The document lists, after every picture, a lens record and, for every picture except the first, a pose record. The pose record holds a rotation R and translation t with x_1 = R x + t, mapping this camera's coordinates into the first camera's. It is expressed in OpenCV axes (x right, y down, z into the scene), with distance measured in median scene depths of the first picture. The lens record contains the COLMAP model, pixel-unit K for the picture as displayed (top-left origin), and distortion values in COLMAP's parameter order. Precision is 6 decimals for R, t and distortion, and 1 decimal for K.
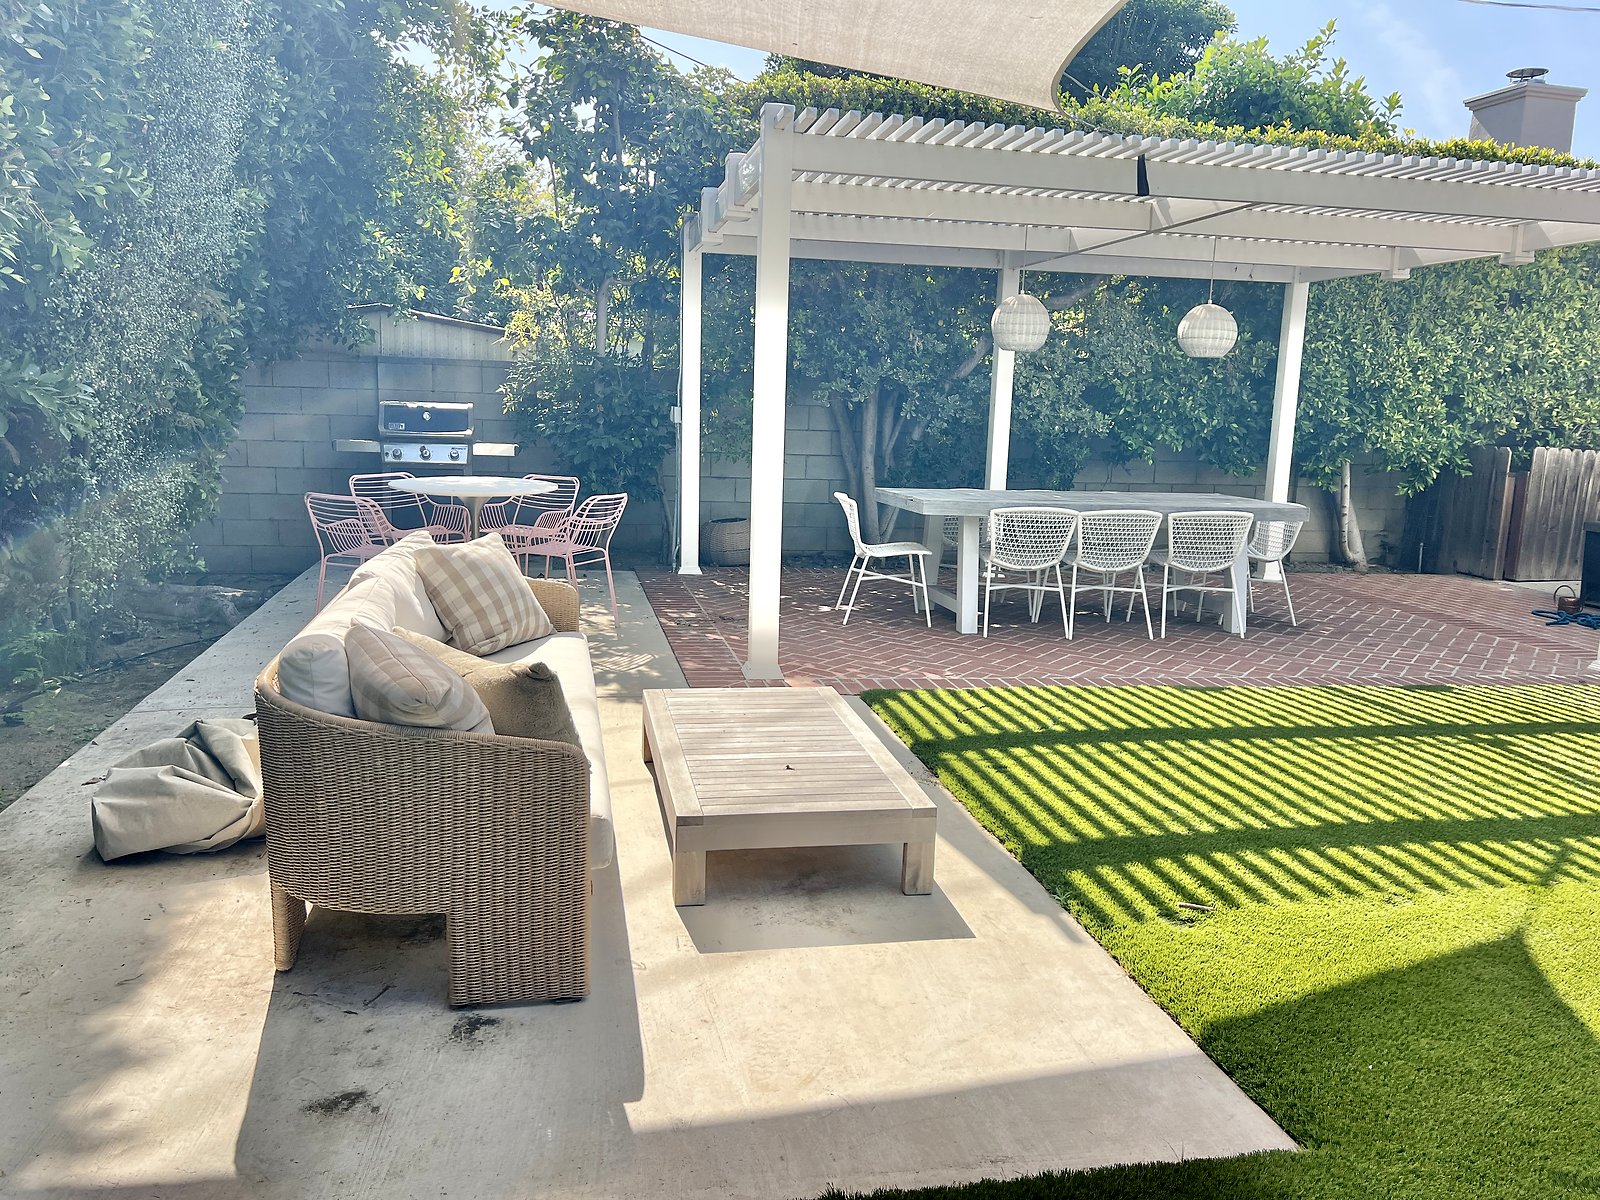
lens RADIAL K [[1192.3, 0, 802.3], [0, 1192.3, 605.7], [0, 0, 1]] dist [-0.000245, -0.009063]
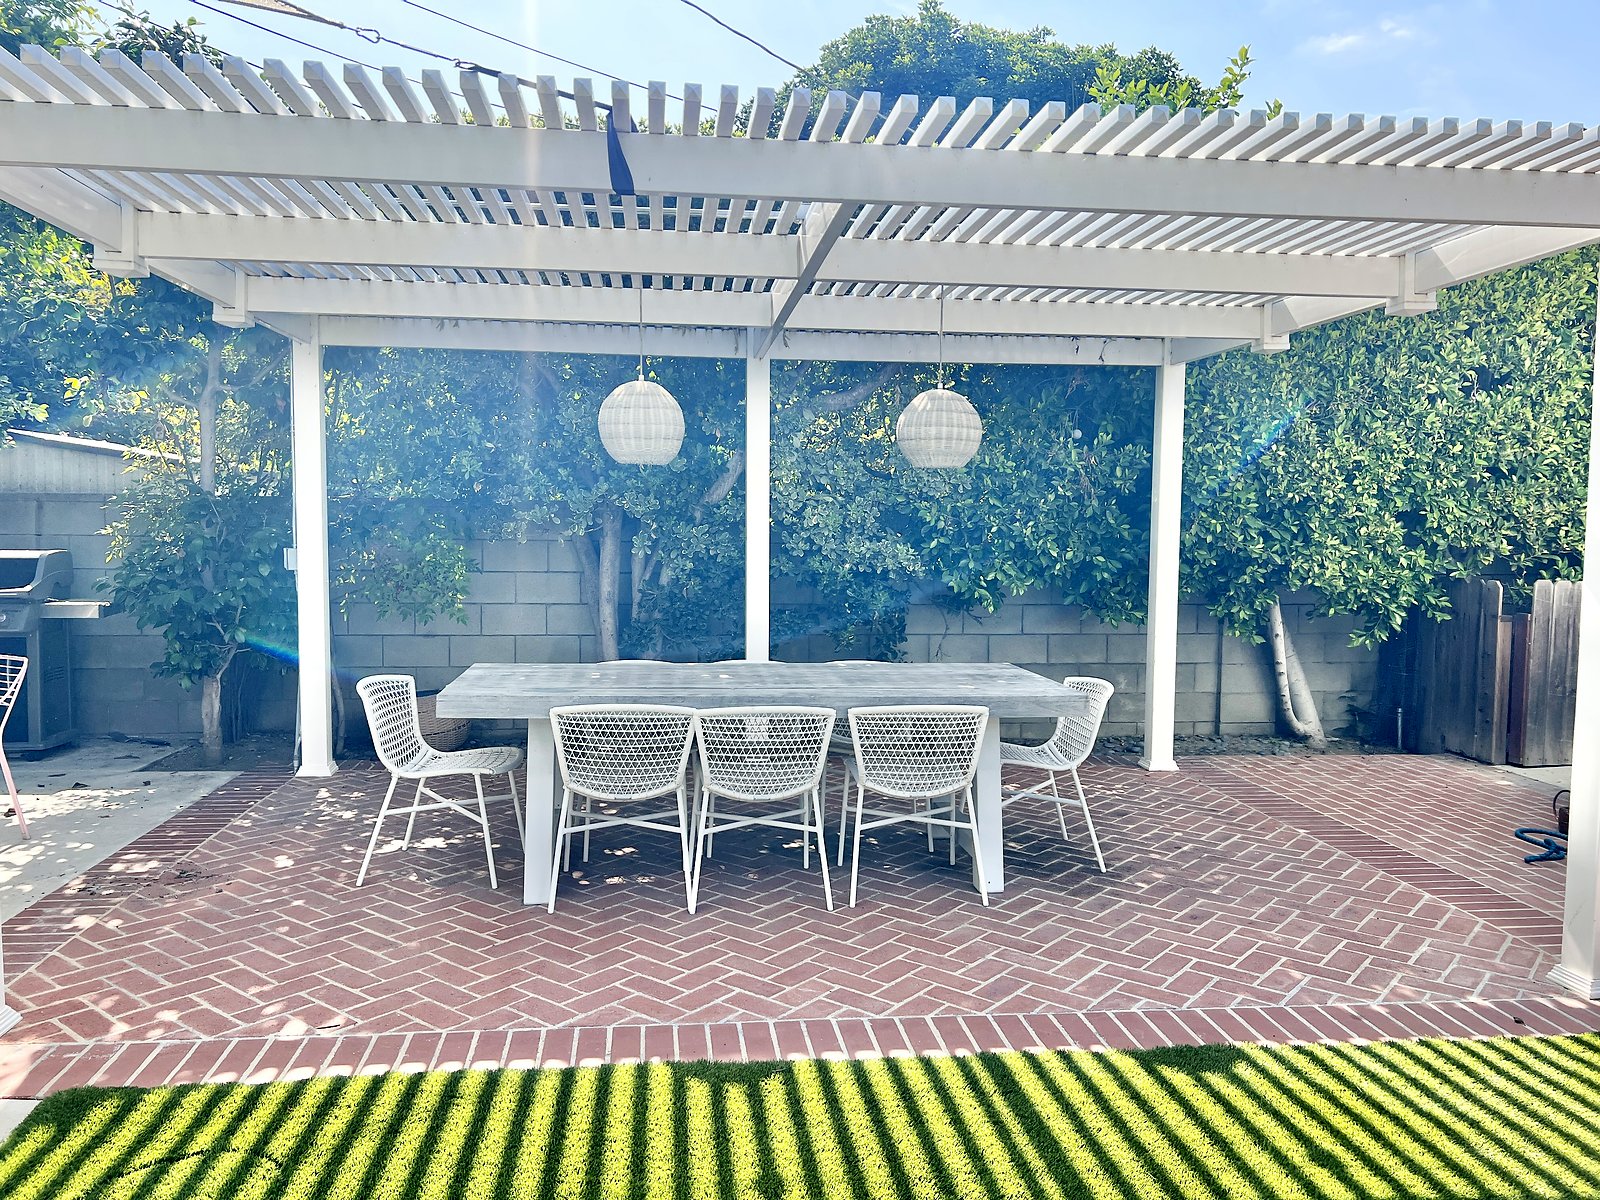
lens RADIAL K [[1192.3, 0, 794.2], [0, 1192.3, 597.1], [0, 0, 1]] dist [-0.000245, -0.009063]
pose [[0.996029, -0.014088, -0.087904, 0.238355], [0.004453, 0.994047, -0.108863, -0.047993], [0.088914, 0.108040, 0.990162, 0.255755]]
